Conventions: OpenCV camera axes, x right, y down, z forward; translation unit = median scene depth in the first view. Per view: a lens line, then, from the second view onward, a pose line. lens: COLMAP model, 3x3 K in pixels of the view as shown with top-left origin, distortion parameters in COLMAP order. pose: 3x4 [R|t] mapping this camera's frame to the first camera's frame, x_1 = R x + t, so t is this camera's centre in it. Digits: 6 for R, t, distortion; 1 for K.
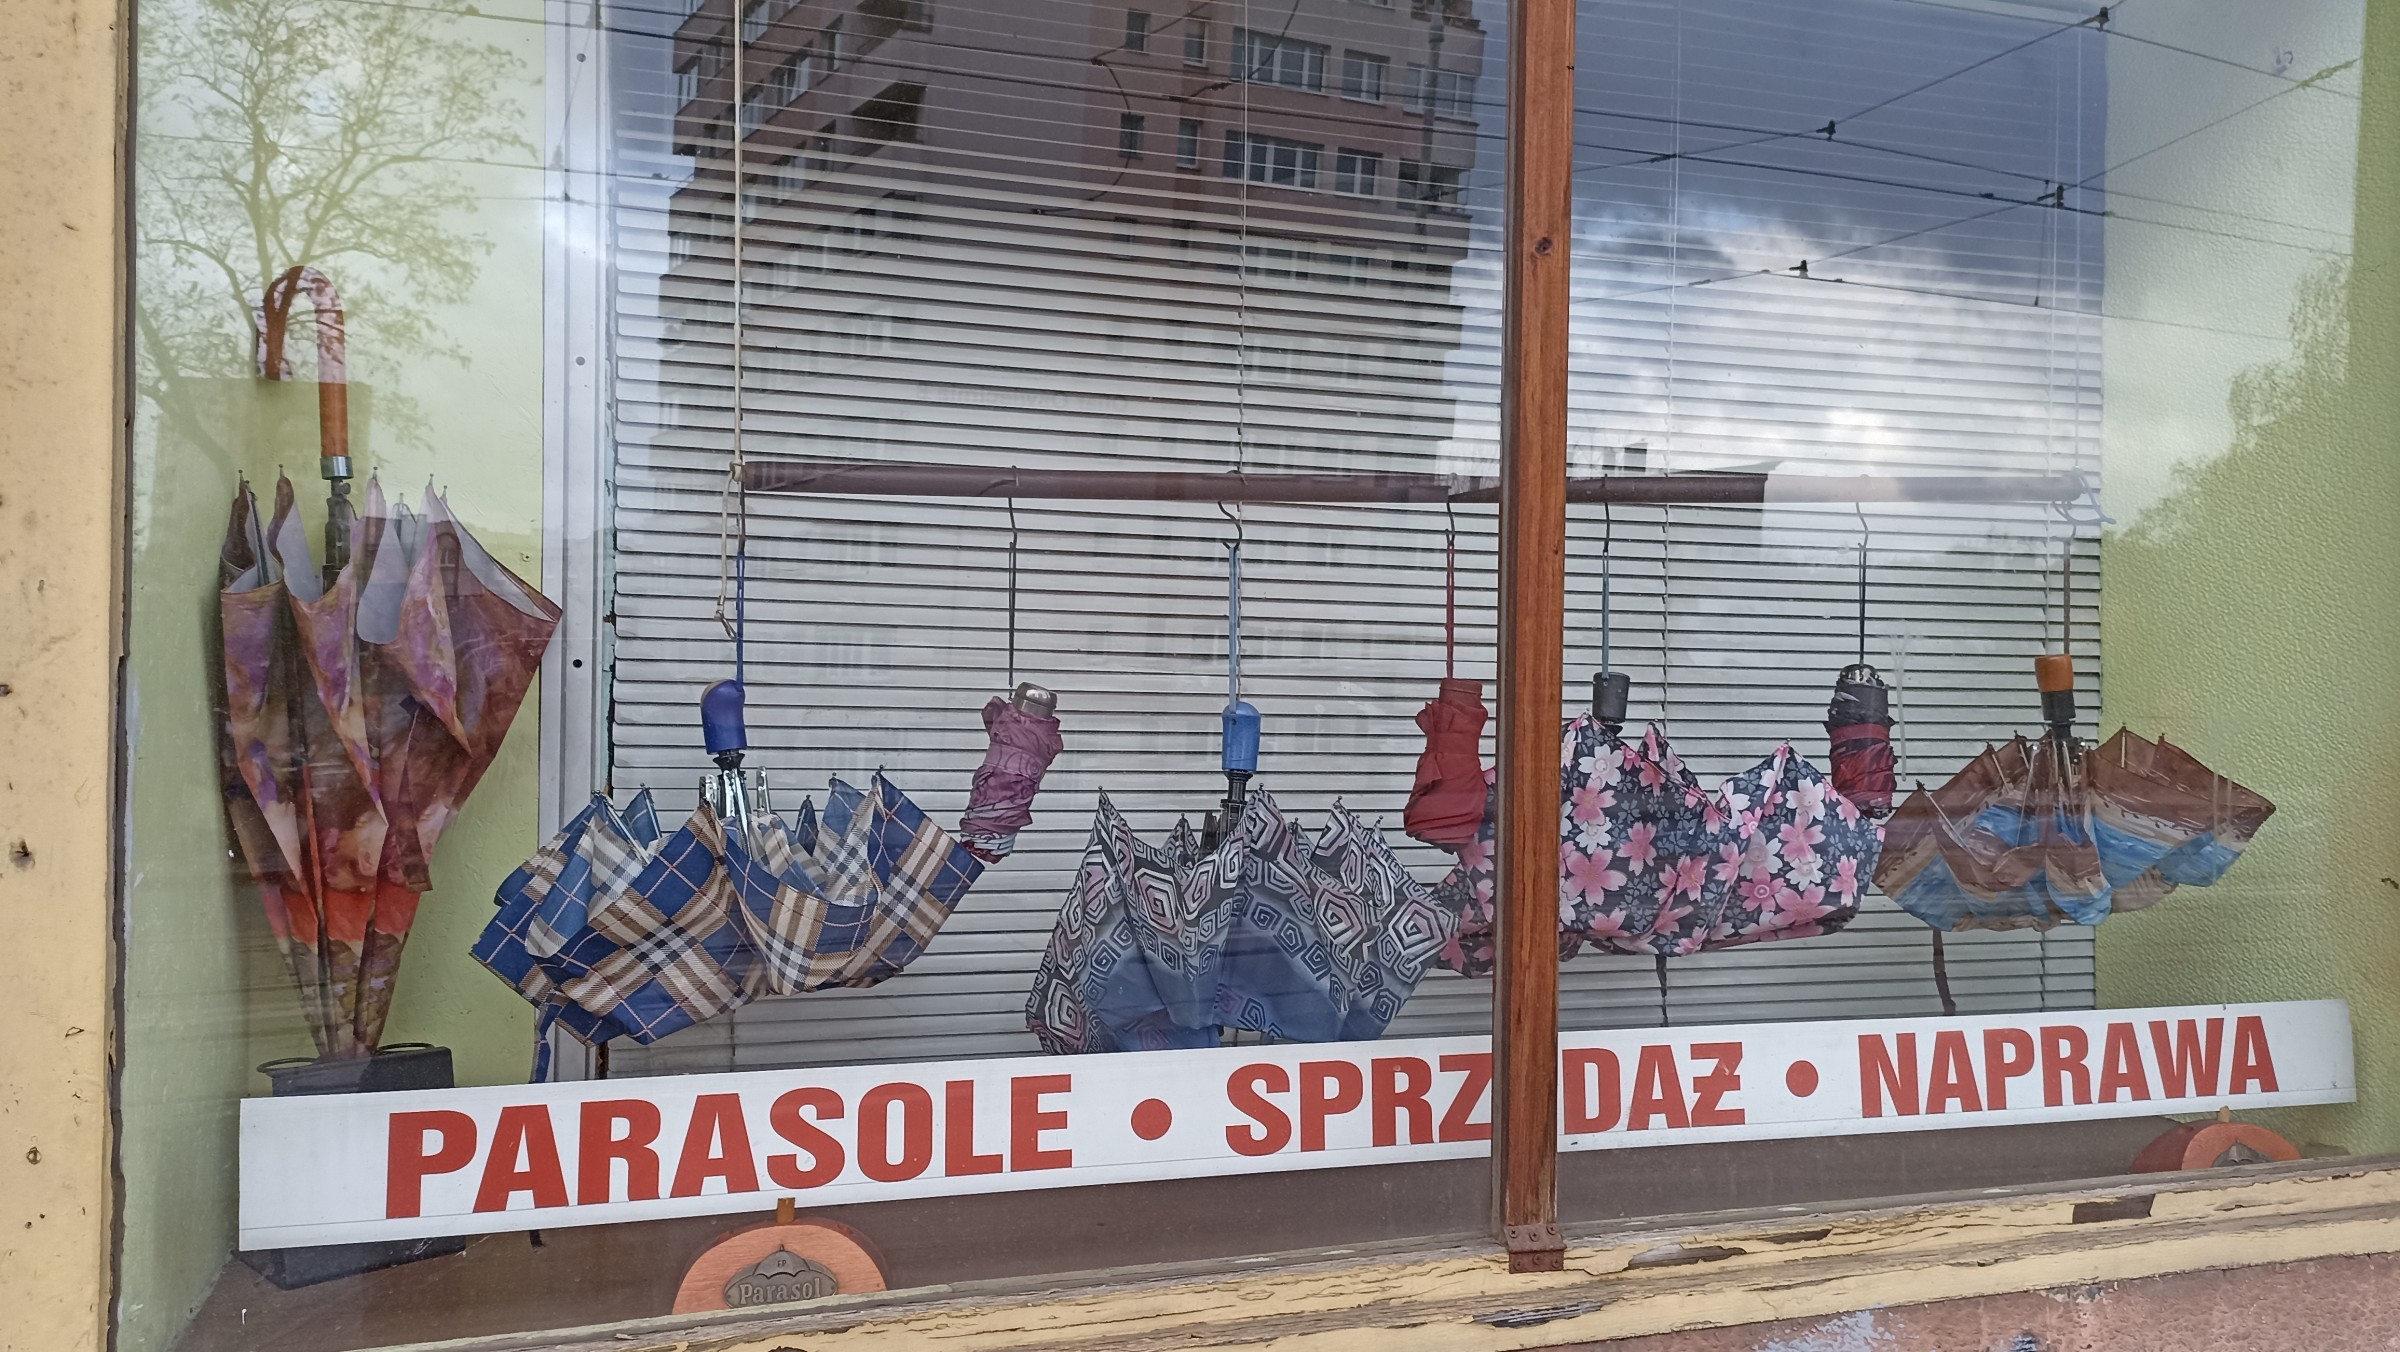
lens RADIAL K [[1701.1, 0, 1200.0], [0, 1701.1, 676.0], [0, 0, 1]] dist [0.053089, -0.060018]
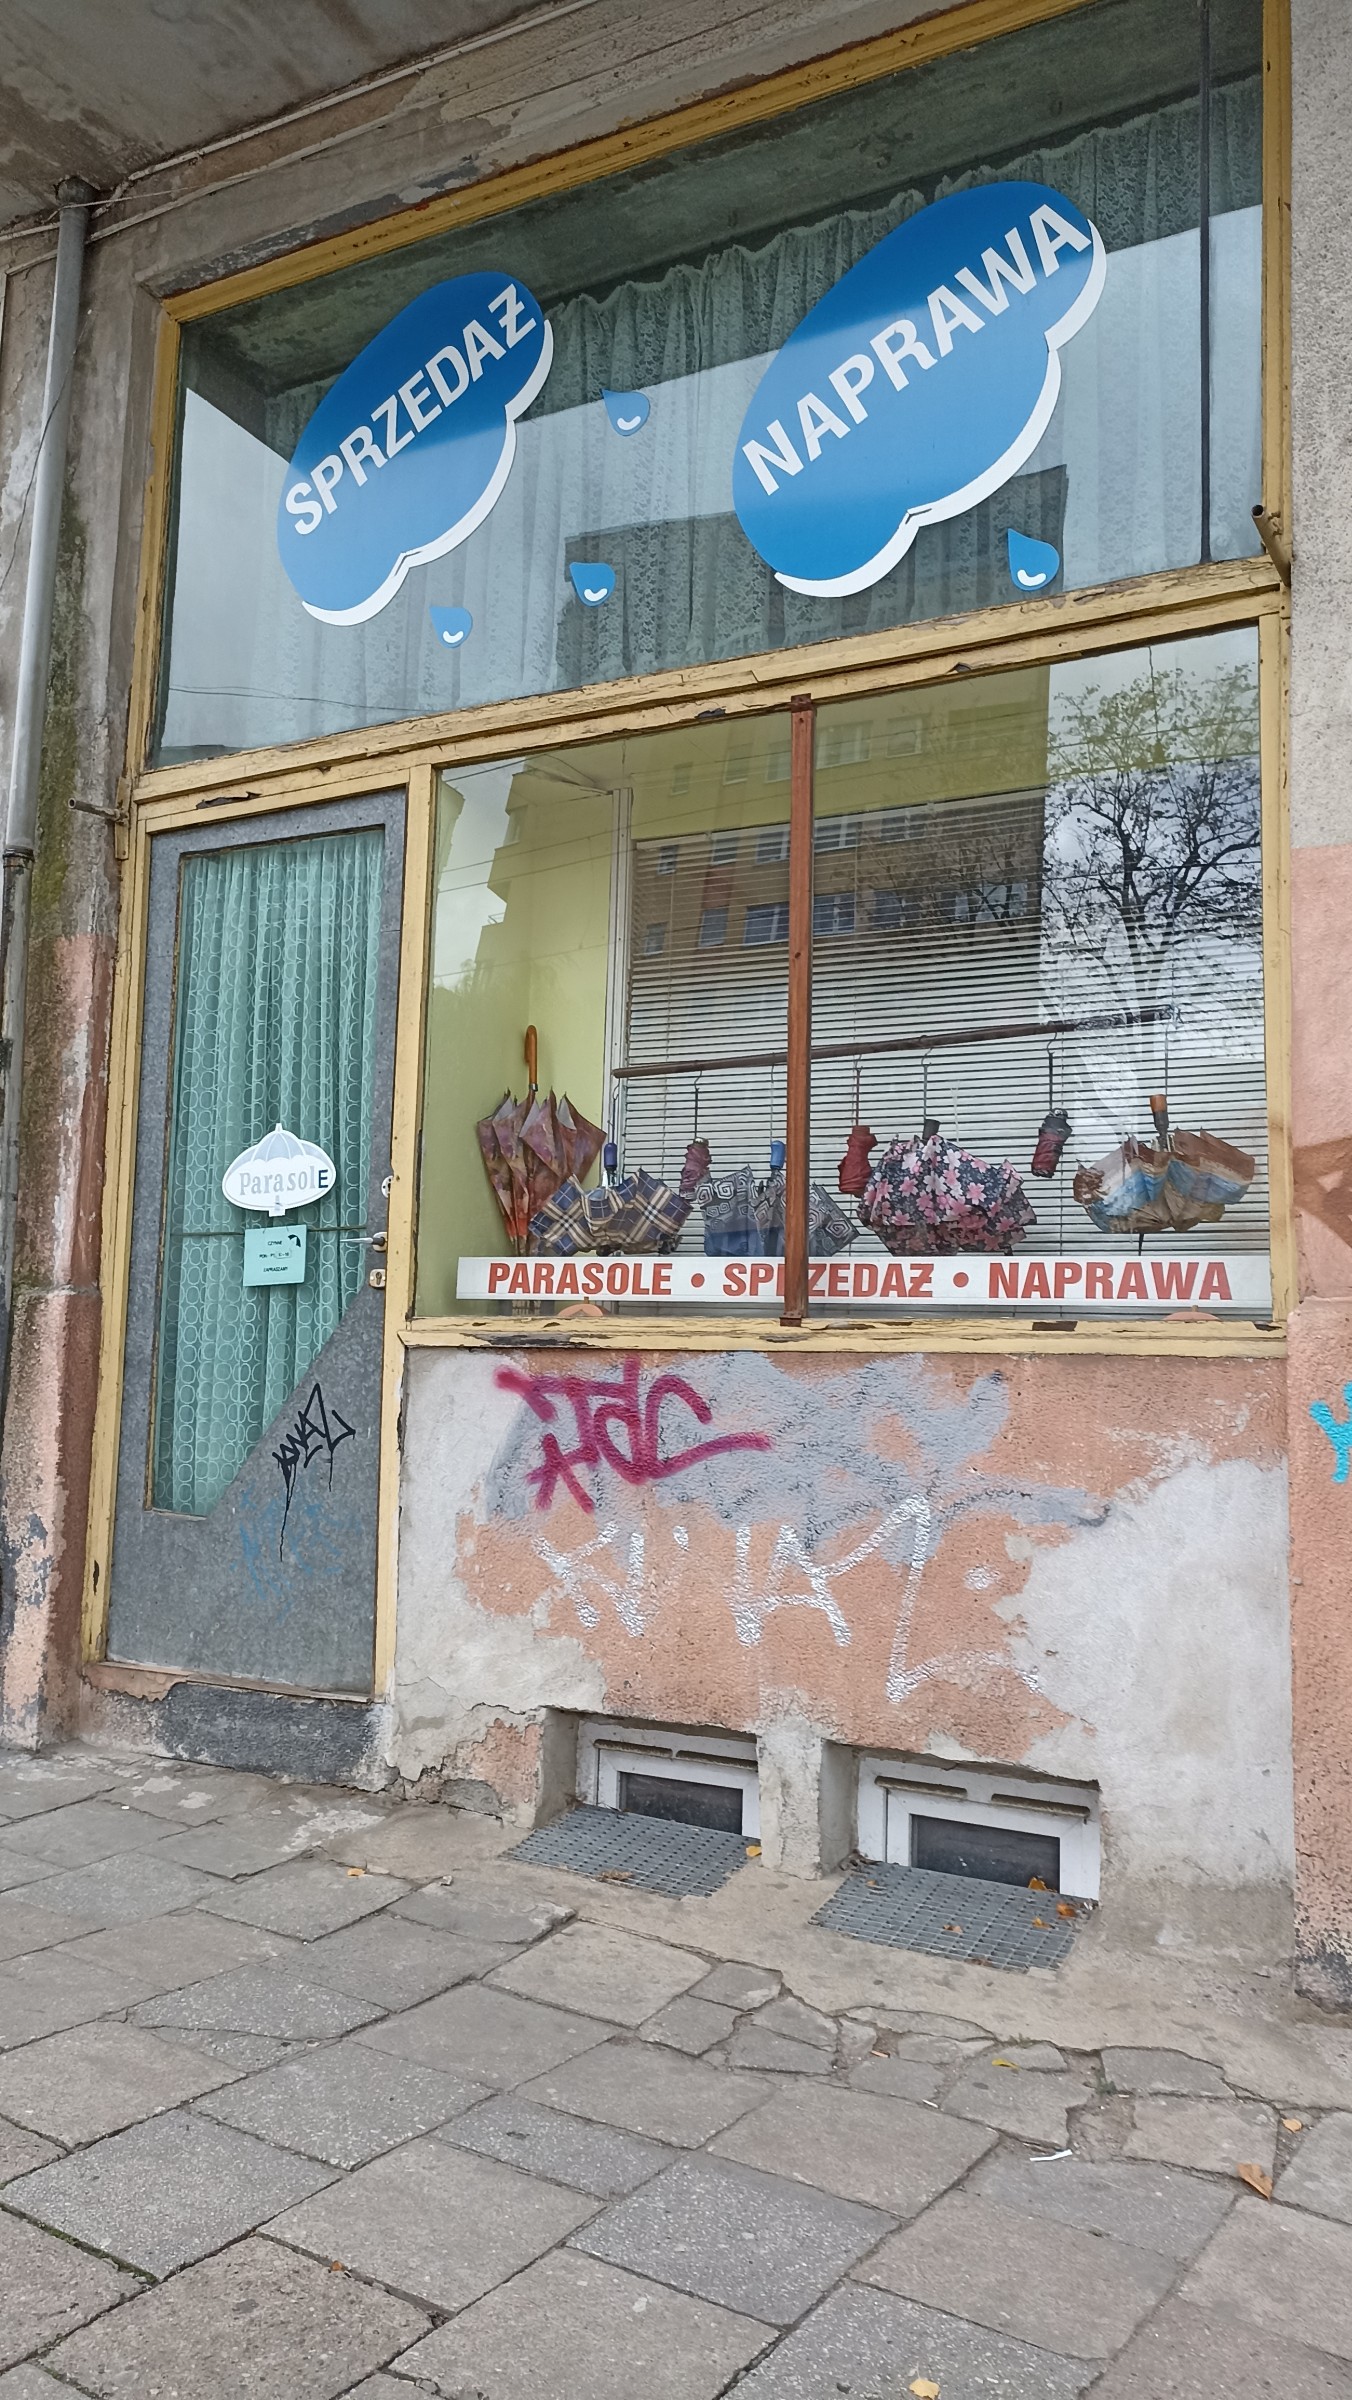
lens RADIAL K [[1762.2, 0, 676.0], [0, 1762.2, 1200.0], [0, 0, 1]] dist [-0.227180, -0.000300]
pose [[0.709475, -0.068573, -0.701387, 1.822715], [-0.016139, 0.993413, -0.113449, 0.421131], [0.704546, 0.091809, 0.703695, -0.982382]]
